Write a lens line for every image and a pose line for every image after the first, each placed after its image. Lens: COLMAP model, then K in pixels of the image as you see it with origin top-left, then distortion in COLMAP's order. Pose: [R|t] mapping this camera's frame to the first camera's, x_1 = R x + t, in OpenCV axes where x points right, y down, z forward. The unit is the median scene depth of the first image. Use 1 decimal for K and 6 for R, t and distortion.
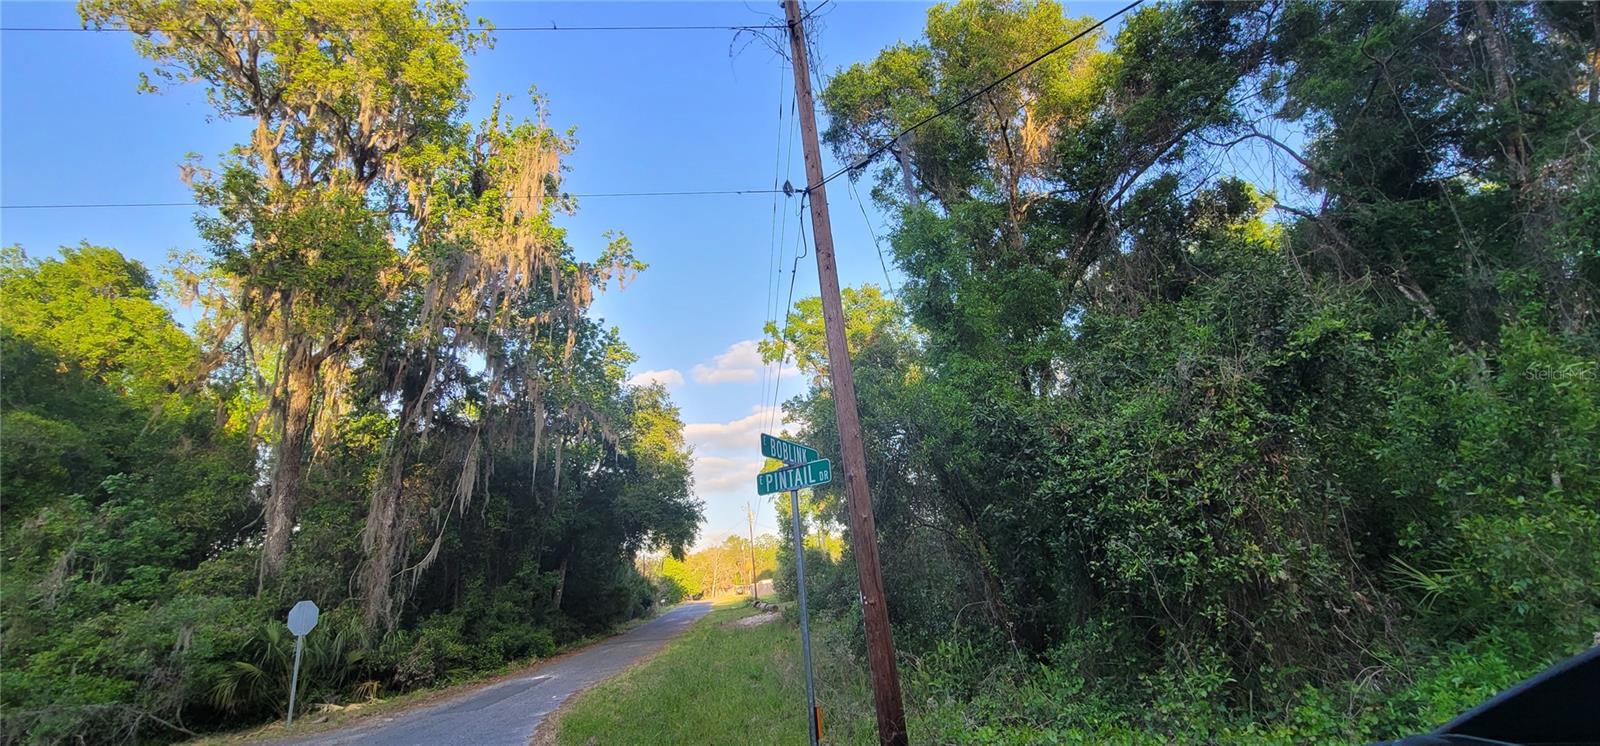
lens RADIAL K [[653.4, 0, 800.0], [0, 653.4, 373.0], [0, 0, 1]] dist [-0.003212, 0.003017]
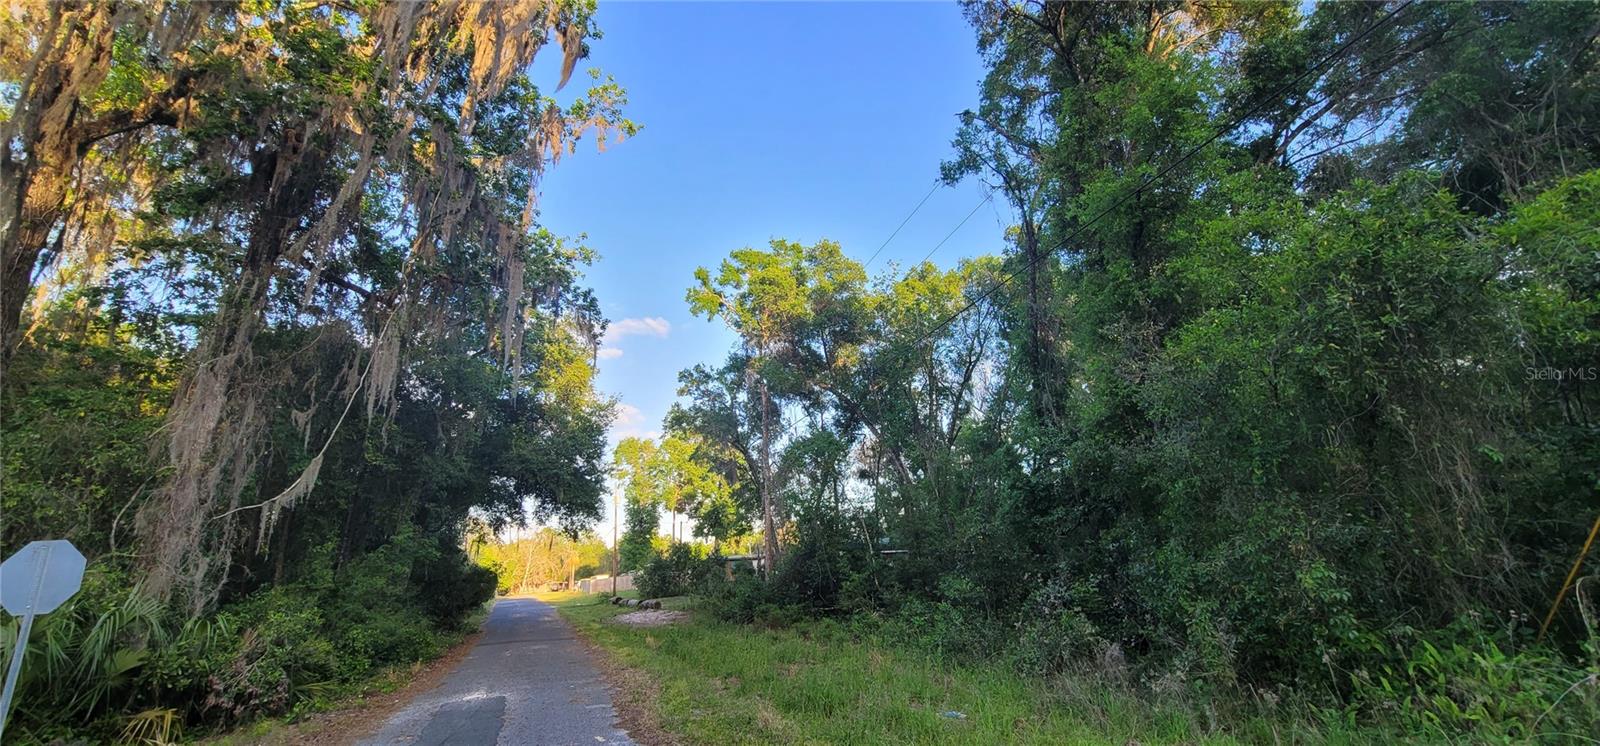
lens RADIAL K [[653.6, 0, 800.0], [0, 653.6, 373.0], [0, 0, 1]] dist [-0.001909, 0.000728]
pose [[0.956536, 0.122211, 0.264772, -0.225211], [-0.120730, 0.992443, -0.021923, 0.102713], [-0.265451, -0.010996, 0.964062, 0.241326]]
